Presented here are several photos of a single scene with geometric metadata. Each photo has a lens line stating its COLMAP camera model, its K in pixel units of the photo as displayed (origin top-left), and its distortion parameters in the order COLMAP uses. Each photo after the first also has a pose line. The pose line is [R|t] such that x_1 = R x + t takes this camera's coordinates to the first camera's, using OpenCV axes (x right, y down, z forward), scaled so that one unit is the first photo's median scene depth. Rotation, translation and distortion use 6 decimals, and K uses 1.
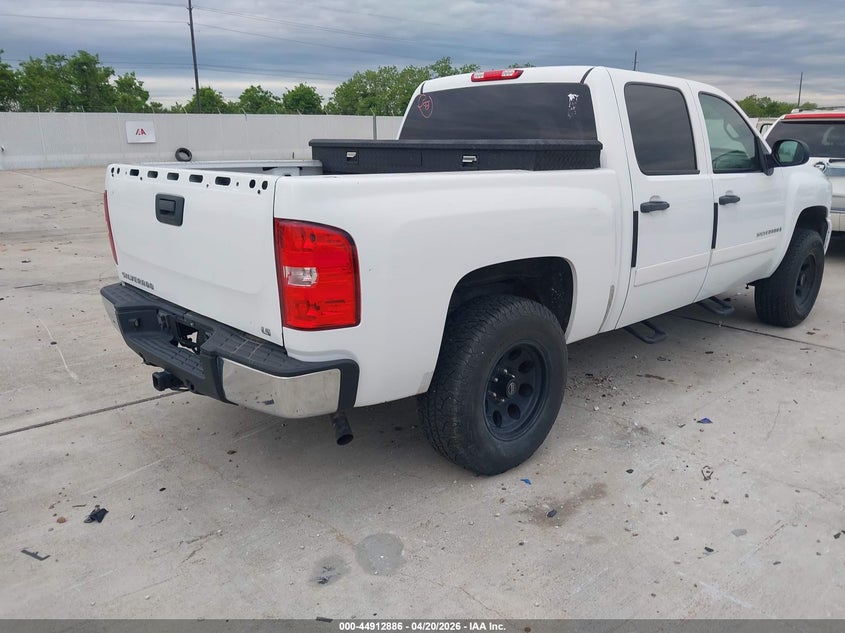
lens RADIAL K [[661.2, 0, 427.2], [0, 661.2, 286.7], [0, 0, 1]] dist [0.003615, 0.001128]
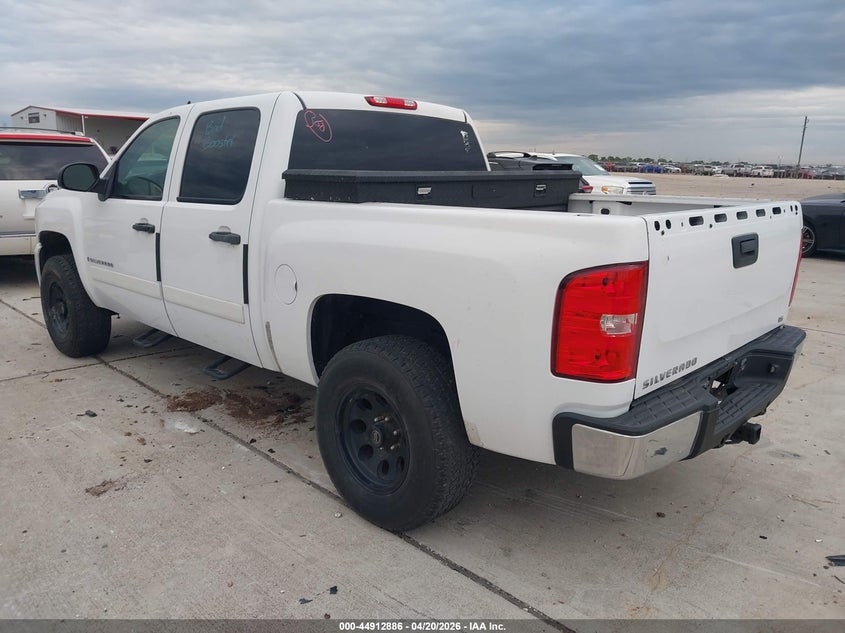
lens RADIAL K [[689.2, 0, 437.3], [0, 689.2, 315.8], [0, 0, 1]] dist [0.031588, -0.005480]
pose [[-0.063590, -0.214900, 0.974564, -0.935752], [0.206945, 0.952474, 0.223532, -0.236615], [-0.976284, 0.215895, -0.016095, 1.020931]]
